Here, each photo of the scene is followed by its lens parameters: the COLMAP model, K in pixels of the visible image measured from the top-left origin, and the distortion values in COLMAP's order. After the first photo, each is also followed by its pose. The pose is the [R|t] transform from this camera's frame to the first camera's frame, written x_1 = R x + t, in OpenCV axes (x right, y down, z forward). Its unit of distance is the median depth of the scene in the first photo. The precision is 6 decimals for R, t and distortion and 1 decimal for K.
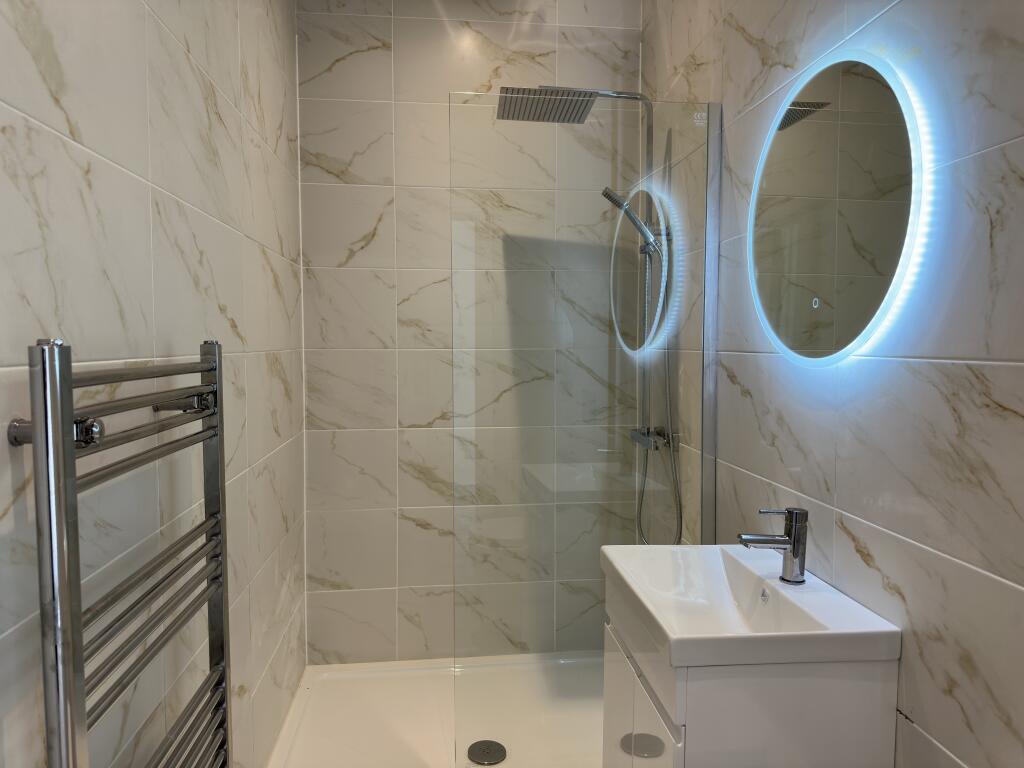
lens RADIAL K [[723.2, 0, 514.6], [0, 723.2, 391.7], [0, 0, 1]] dist [0.077685, -0.099660]
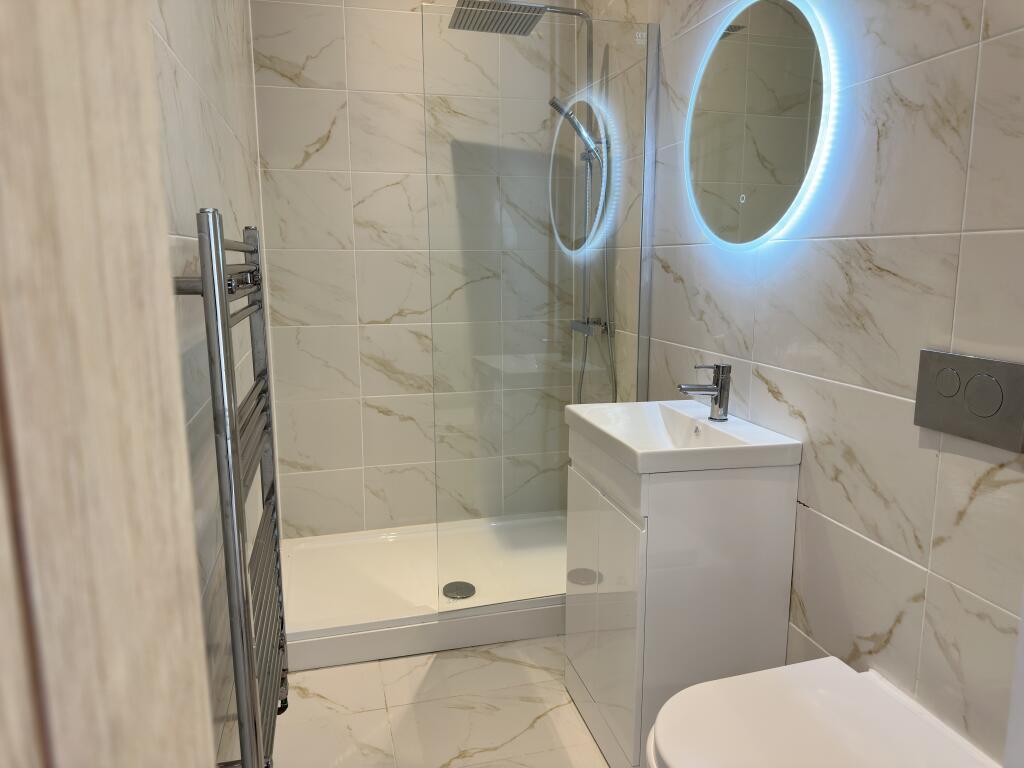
lens RADIAL K [[723.2, 0, 511.4], [0, 723.2, 390.9], [0, 0, 1]] dist [0.077685, -0.099660]
pose [[0.990164, -0.027947, 0.137093, -0.099229], [0.012793, 0.993827, 0.110201, 0.038393], [-0.139326, -0.107363, 0.984409, -0.130861]]
